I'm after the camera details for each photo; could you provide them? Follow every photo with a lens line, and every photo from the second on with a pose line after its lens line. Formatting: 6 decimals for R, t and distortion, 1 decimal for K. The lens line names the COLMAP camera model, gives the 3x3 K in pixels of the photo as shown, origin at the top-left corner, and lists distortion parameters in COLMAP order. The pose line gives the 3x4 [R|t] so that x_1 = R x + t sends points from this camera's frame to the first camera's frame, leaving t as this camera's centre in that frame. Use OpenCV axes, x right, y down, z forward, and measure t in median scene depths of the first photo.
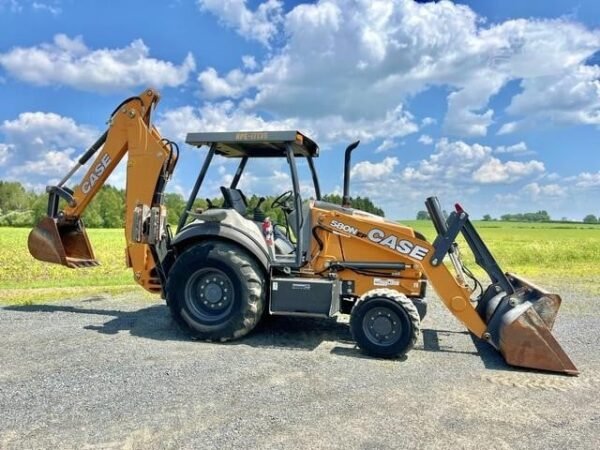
lens RADIAL K [[456.1, 0, 302.1], [0, 456.1, 225.6], [0, 0, 1]] dist [0.007827, -0.002261]
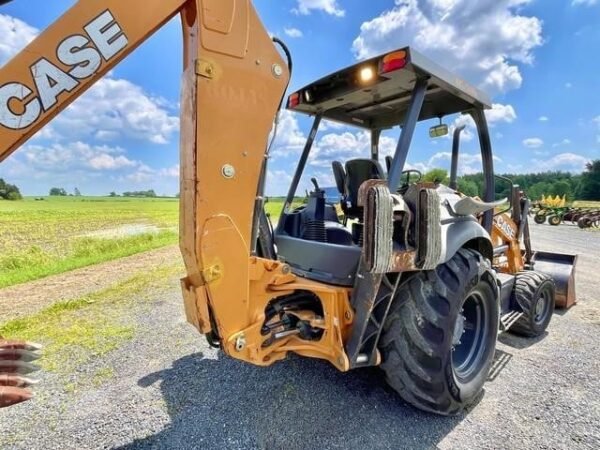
lens RADIAL K [[305.7, 0, 297.1], [0, 305.7, 224.9], [0, 0, 1]] dist [-0.003171, -0.000165]
pose [[0.599431, -0.074377, 0.796964, -0.647538], [0.008304, 0.996198, 0.086725, -0.031308], [-0.800384, -0.045368, 0.597769, 0.921924]]
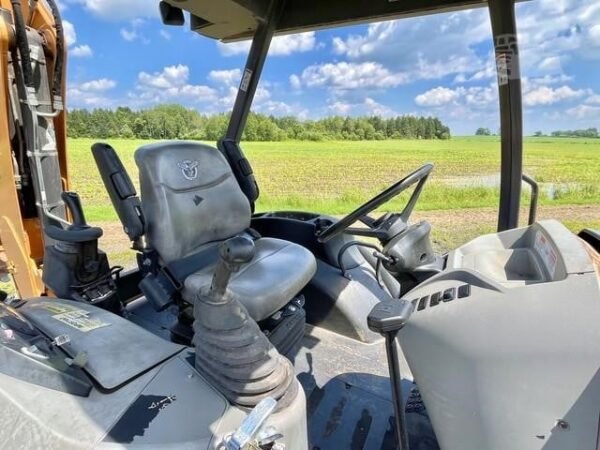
lens RADIAL K [[306.6, 0, 301.1], [0, 306.6, 231.1], [0, 0, 1]] dist [-0.004390, -0.000807]
pose [[0.968531, 0.075785, -0.237075, -0.052519], [-0.004402, 0.957584, 0.288121, -0.096264], [0.248855, -0.278010, 0.927783, 0.951941]]
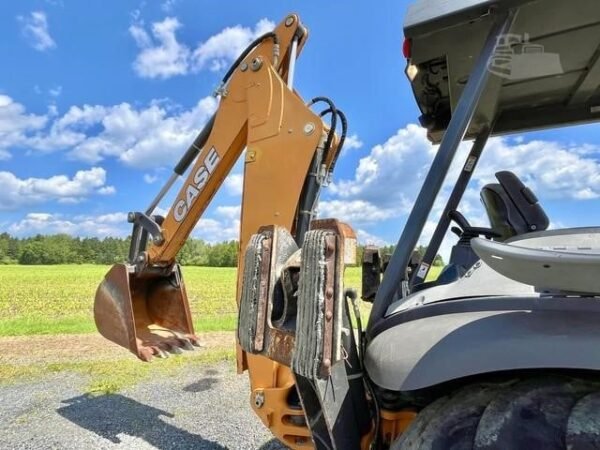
lens RADIAL K [[306.8, 0, 300.0], [0, 306.8, 225.0], [0, 0, 1]] dist [0.013923, -0.000109]
pose [[0.970103, -0.025598, -0.241338, -0.288217], [-0.006634, 0.991253, -0.131809, -0.019116], [0.242601, 0.129469, 0.961448, 0.824290]]
